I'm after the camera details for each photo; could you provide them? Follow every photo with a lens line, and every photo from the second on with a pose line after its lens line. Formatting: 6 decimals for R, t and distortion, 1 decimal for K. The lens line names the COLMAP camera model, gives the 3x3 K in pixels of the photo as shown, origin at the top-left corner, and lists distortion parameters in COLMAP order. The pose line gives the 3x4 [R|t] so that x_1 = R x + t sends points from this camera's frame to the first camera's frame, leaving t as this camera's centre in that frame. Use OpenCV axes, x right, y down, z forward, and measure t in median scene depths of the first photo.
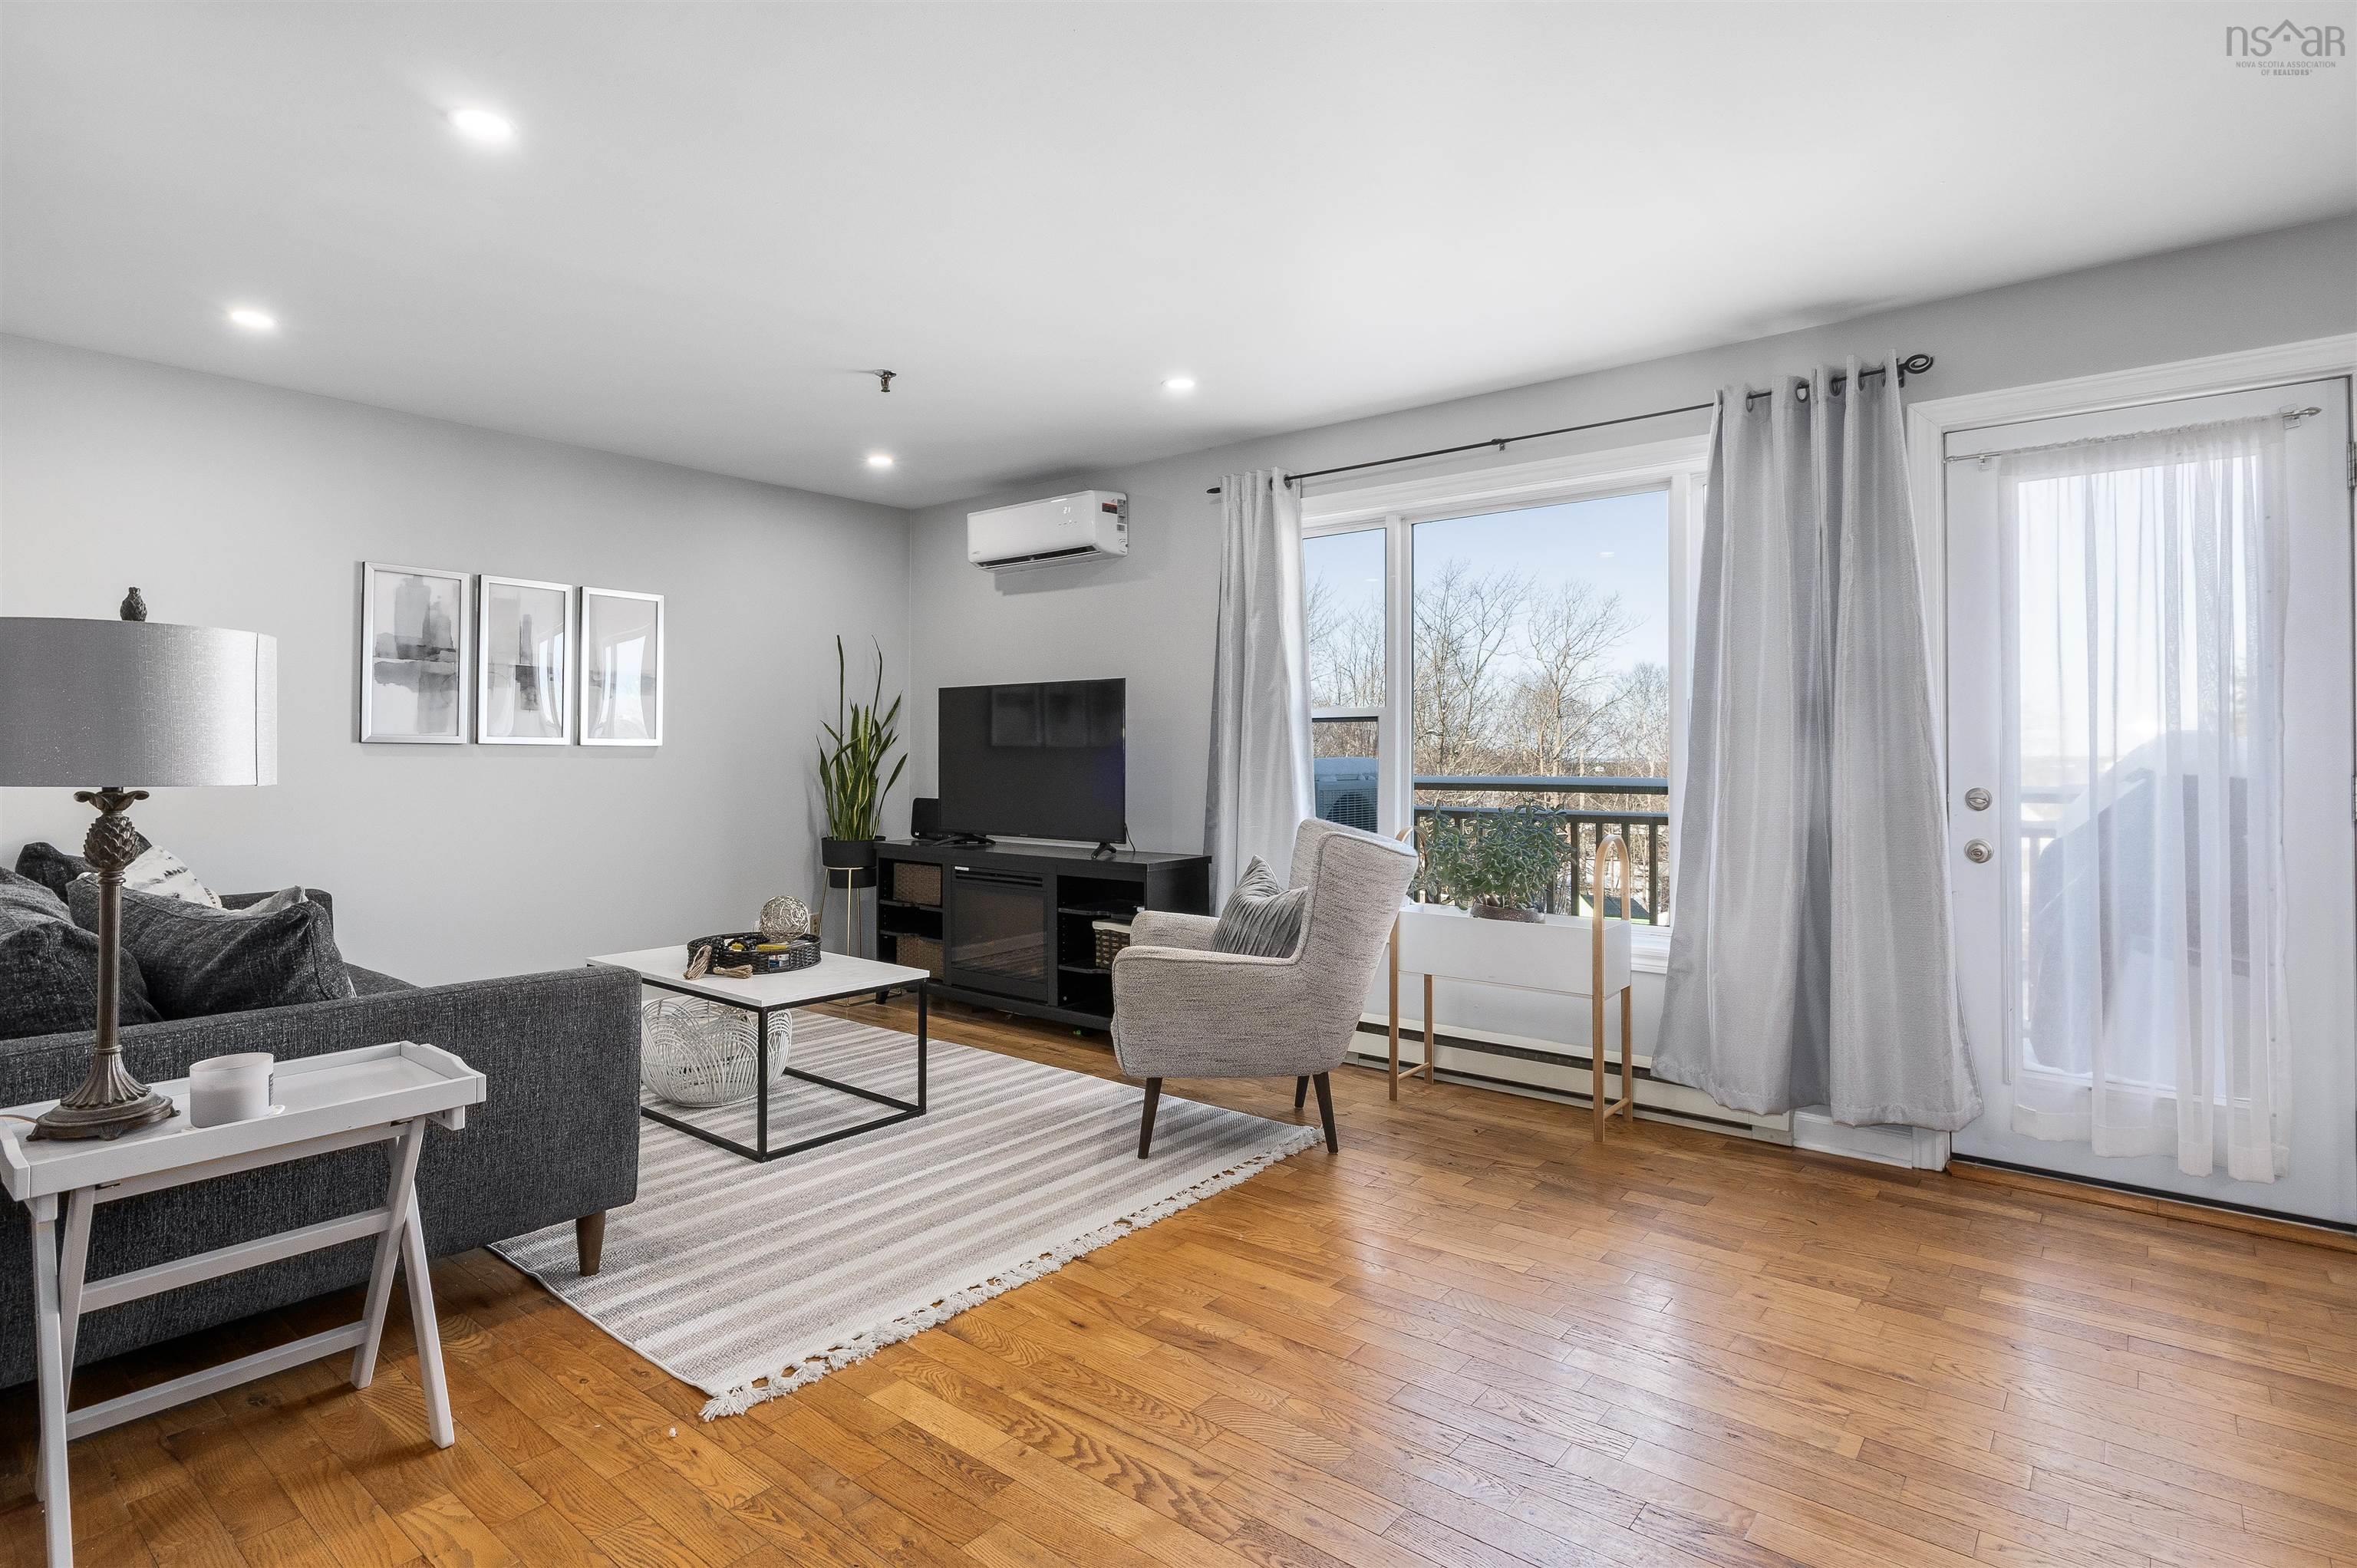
lens RADIAL K [[1193.4, 0, 1166.4], [0, 1193.4, 735.6], [0, 0, 1]] dist [-0.004345, 0.000869]
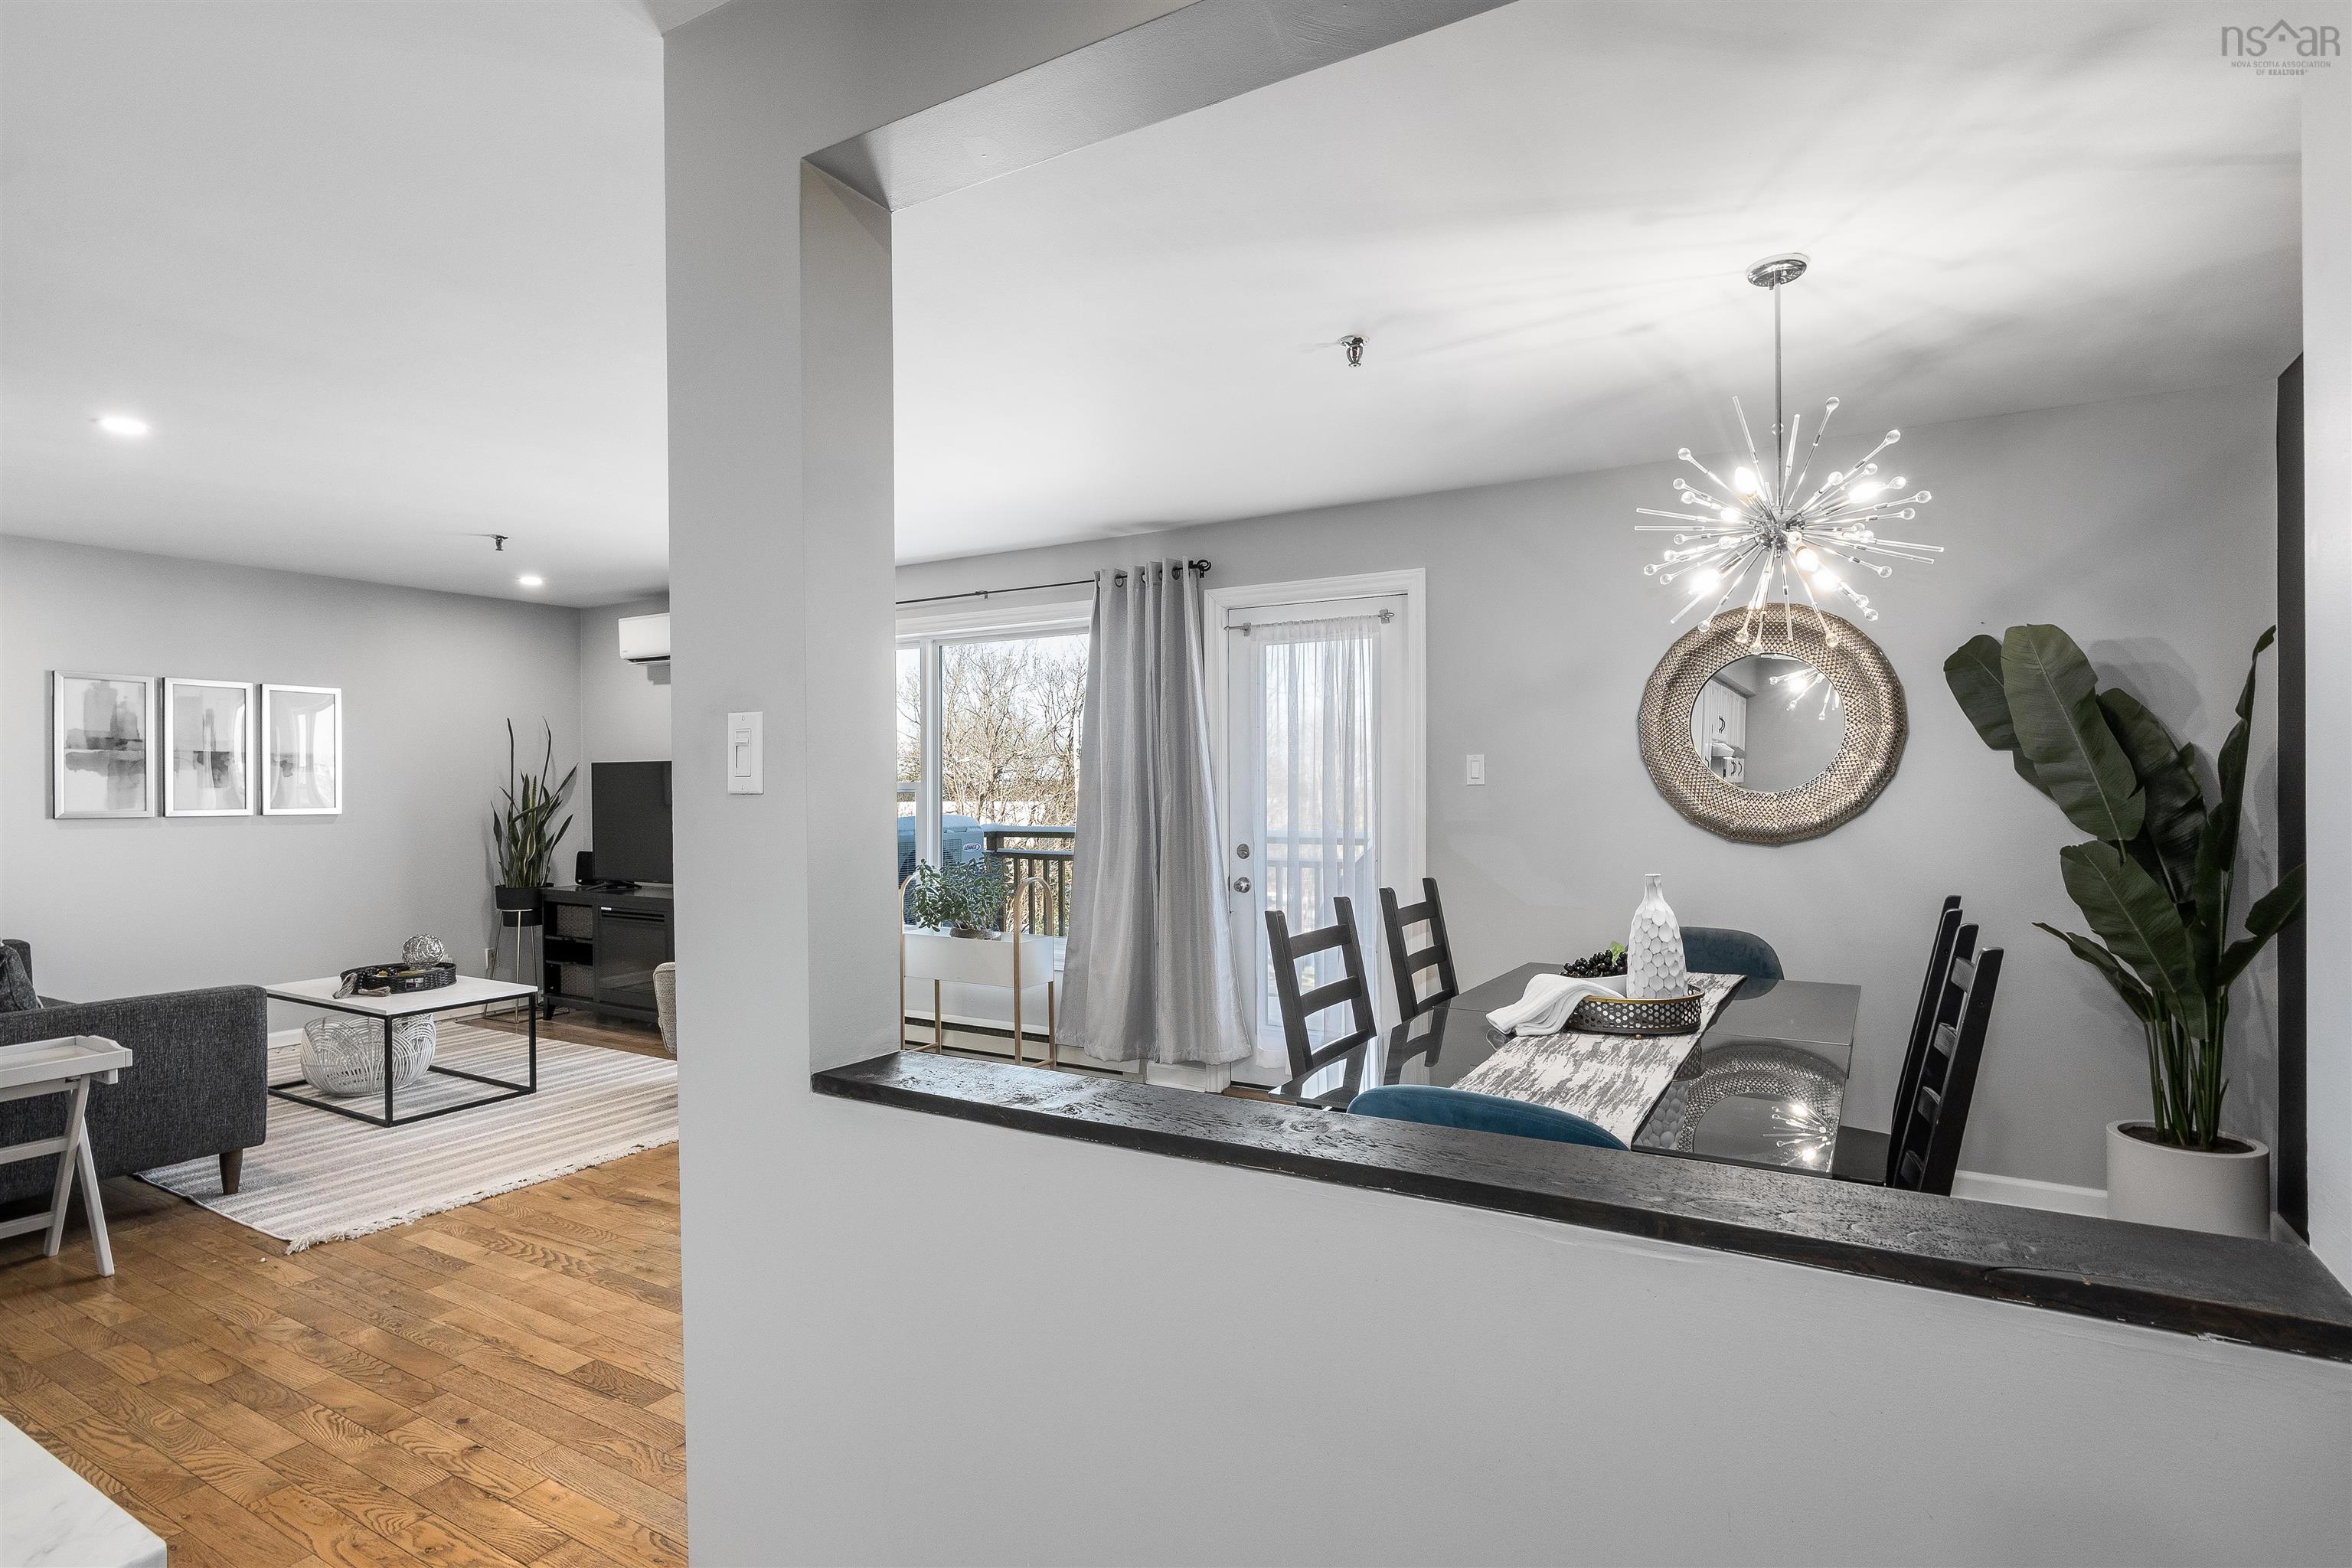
lens RADIAL K [[1180.0, 0, 1180.2], [0, 1180.0, 789.0], [0, 0, 1]] dist [-0.001597, 0.001041]
pose [[0.987794, -0.007394, 0.155592, 0.334311], [0.004186, 0.999772, 0.020934, -0.054389], [-0.155711, -0.020027, 0.987600, -0.452281]]
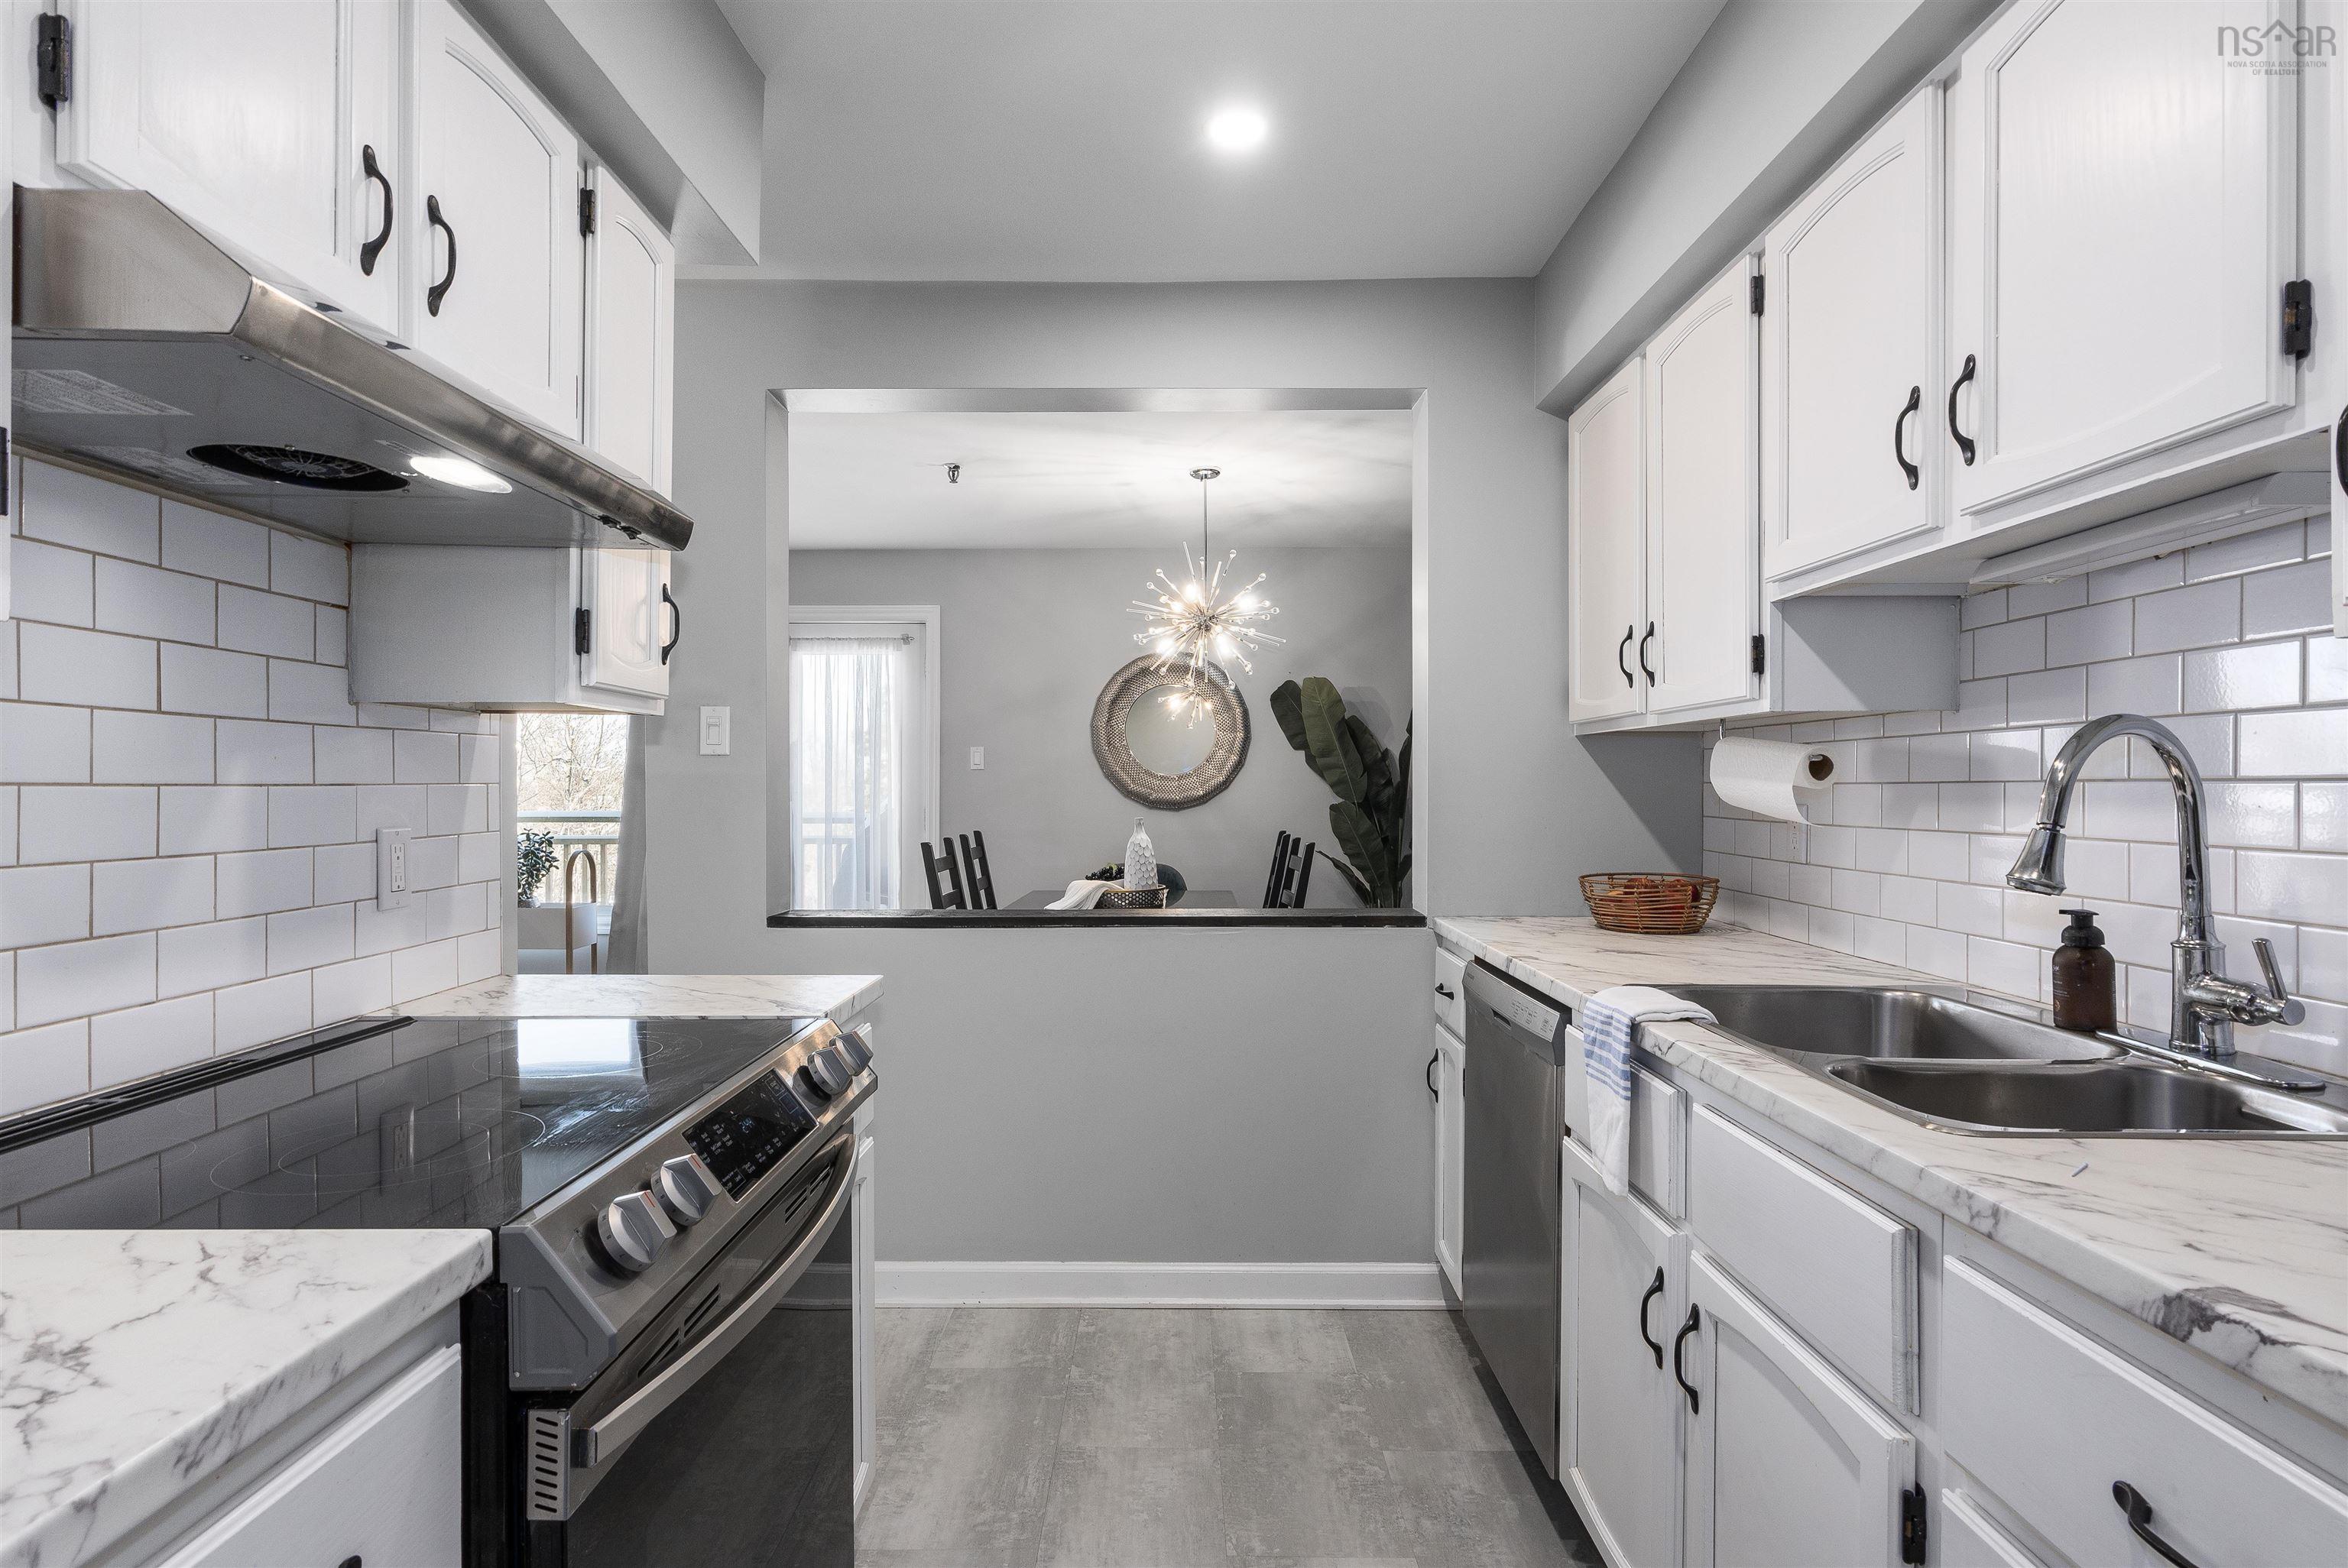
lens RADIAL K [[1193.9, 0, 1175.7], [0, 1193.9, 788.3], [0, 0, 1]] dist [-0.002854, 0.001721]
pose [[0.773357, -0.003615, 0.633960, -0.025635], [-0.010742, 0.999765, 0.018806, -0.039463], [-0.633880, -0.021354, 0.773137, -0.766397]]
